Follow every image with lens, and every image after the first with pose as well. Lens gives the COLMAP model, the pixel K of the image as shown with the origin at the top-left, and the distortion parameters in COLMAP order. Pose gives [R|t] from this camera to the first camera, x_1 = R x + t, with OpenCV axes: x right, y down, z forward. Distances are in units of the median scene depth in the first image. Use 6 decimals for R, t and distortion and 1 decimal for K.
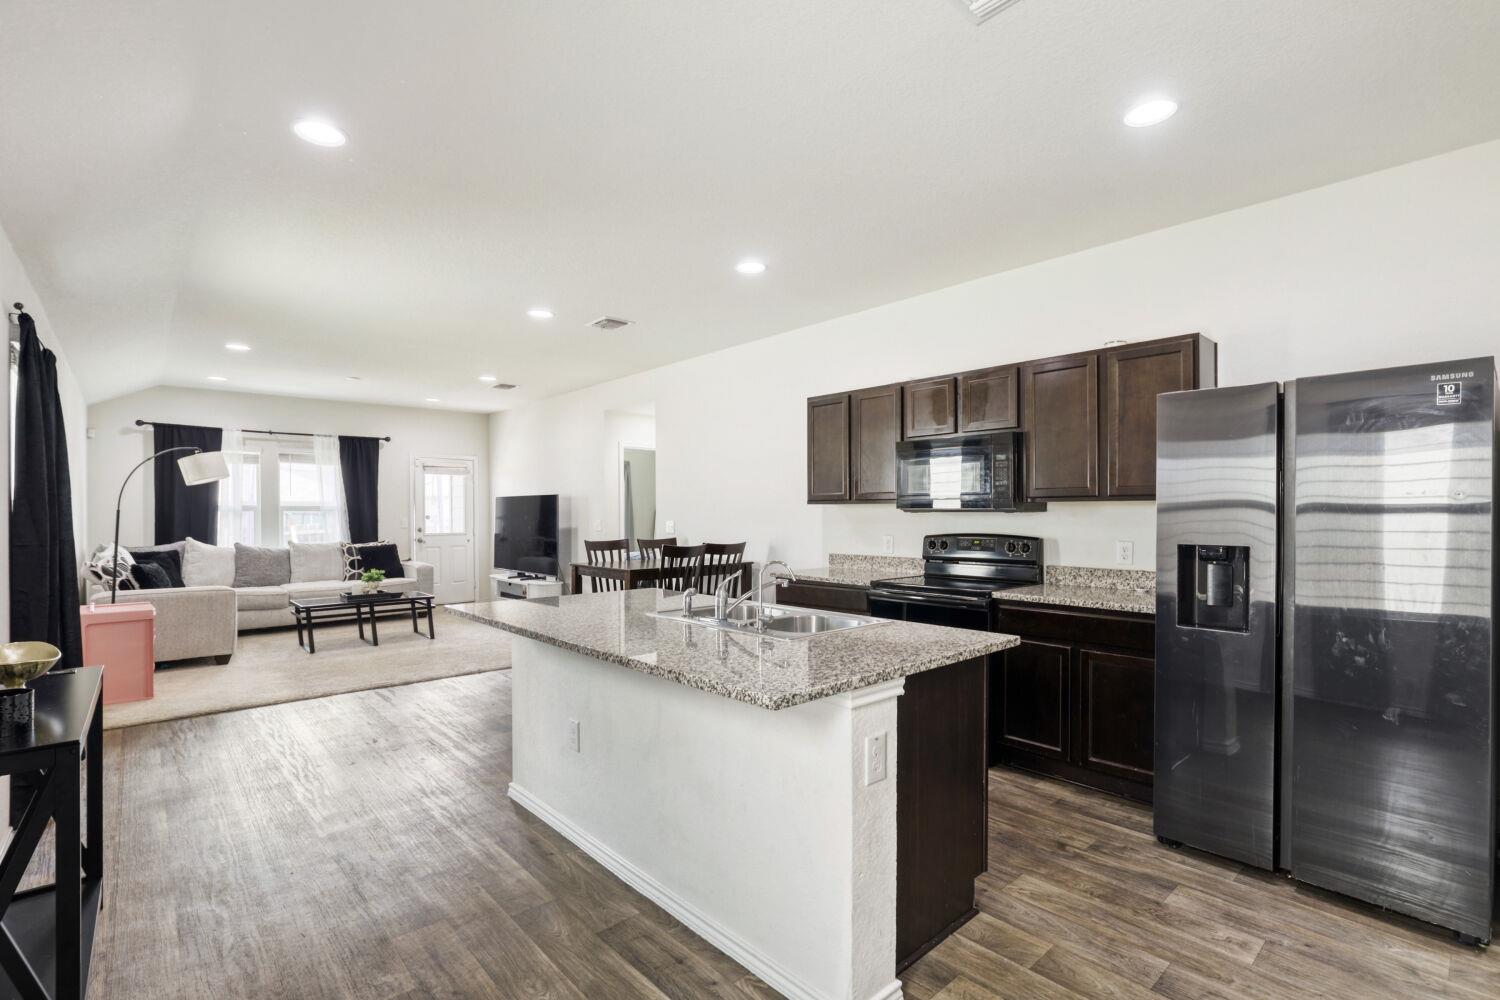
lens RADIAL K [[700.9, 0, 735.7], [0, 700.9, 508.7], [0, 0, 1]] dist [-0.008988, 0.002046]
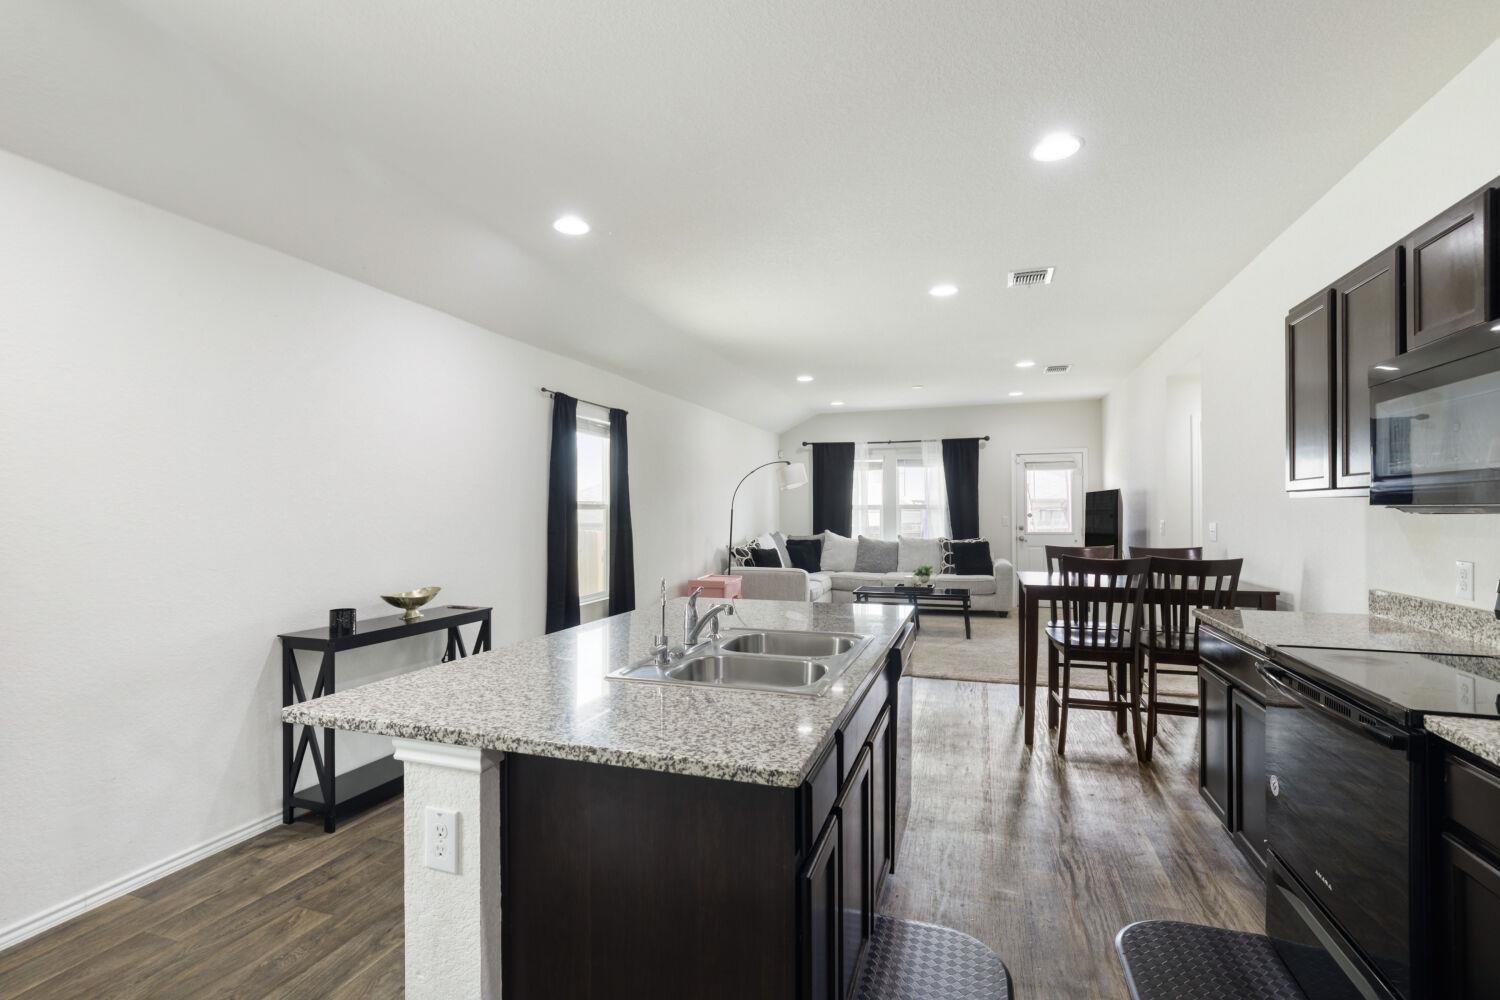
lens RADIAL K [[700.9, 0, 745.8], [0, 700.9, 506.2], [0, 0, 1]] dist [-0.008988, 0.002046]
pose [[0.493530, -0.004901, -0.869715, 0.261083], [0.006229, 0.999978, -0.002101, -0.000868], [0.869707, -0.004380, 0.493549, 0.232631]]
